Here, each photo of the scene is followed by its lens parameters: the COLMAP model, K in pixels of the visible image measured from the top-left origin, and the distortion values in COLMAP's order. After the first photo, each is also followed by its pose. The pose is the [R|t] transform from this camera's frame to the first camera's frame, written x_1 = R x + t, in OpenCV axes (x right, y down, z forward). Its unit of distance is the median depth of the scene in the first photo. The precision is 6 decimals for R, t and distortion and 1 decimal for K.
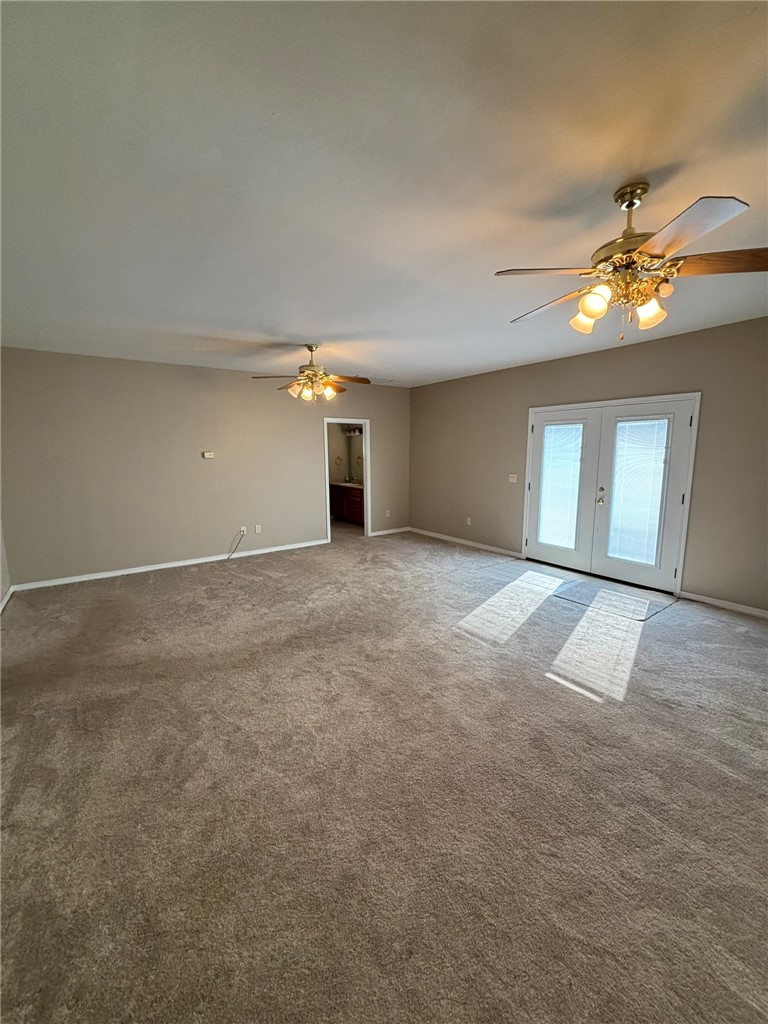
lens RADIAL K [[407.5, 0, 378.3], [0, 407.5, 511.5], [0, 0, 1]] dist [0.003125, -0.000160]
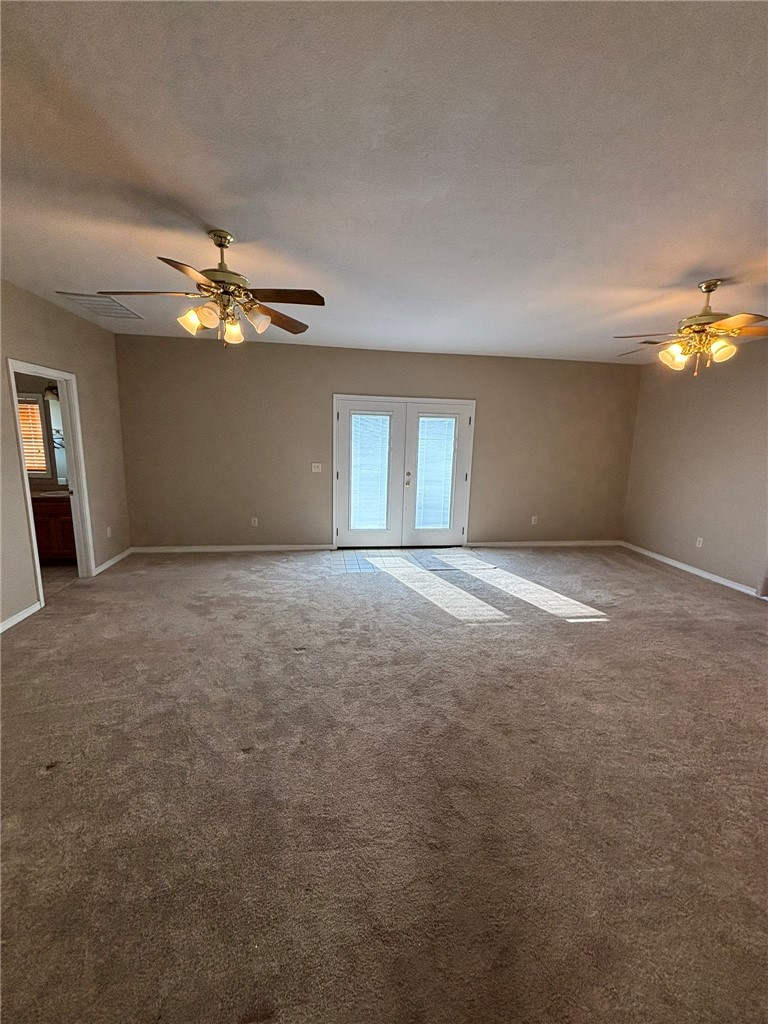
lens RADIAL K [[407.5, 0, 385.4], [0, 407.5, 511.0], [0, 0, 1]] dist [0.003125, -0.000160]
pose [[0.443476, -0.138816, 0.885471, -0.501997], [0.104184, 0.989220, 0.102901, -0.071269], [-0.890210, 0.046618, 0.453158, 0.502077]]
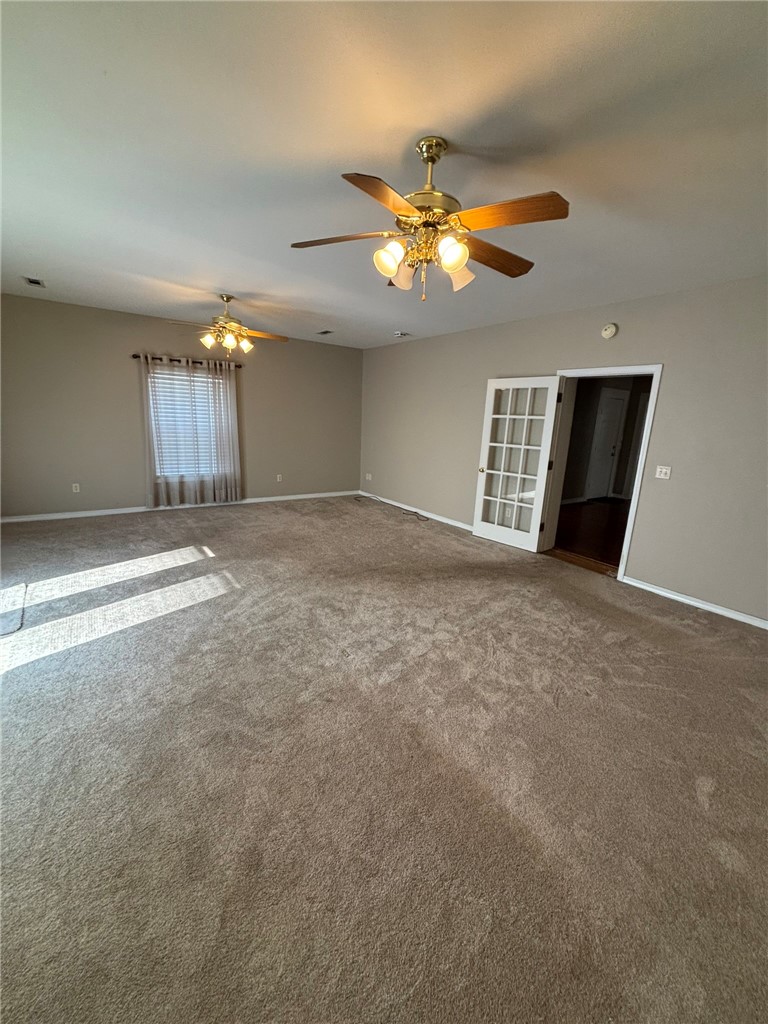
lens RADIAL K [[407.5, 0, 386.7], [0, 407.5, 512.0], [0, 0, 1]] dist [0.003125, -0.000160]
pose [[-0.999412, -0.033675, -0.006429, -0.118856], [-0.033592, 0.924432, 0.379864, -0.189928], [-0.006848, 0.379857, -0.925020, 1.274802]]
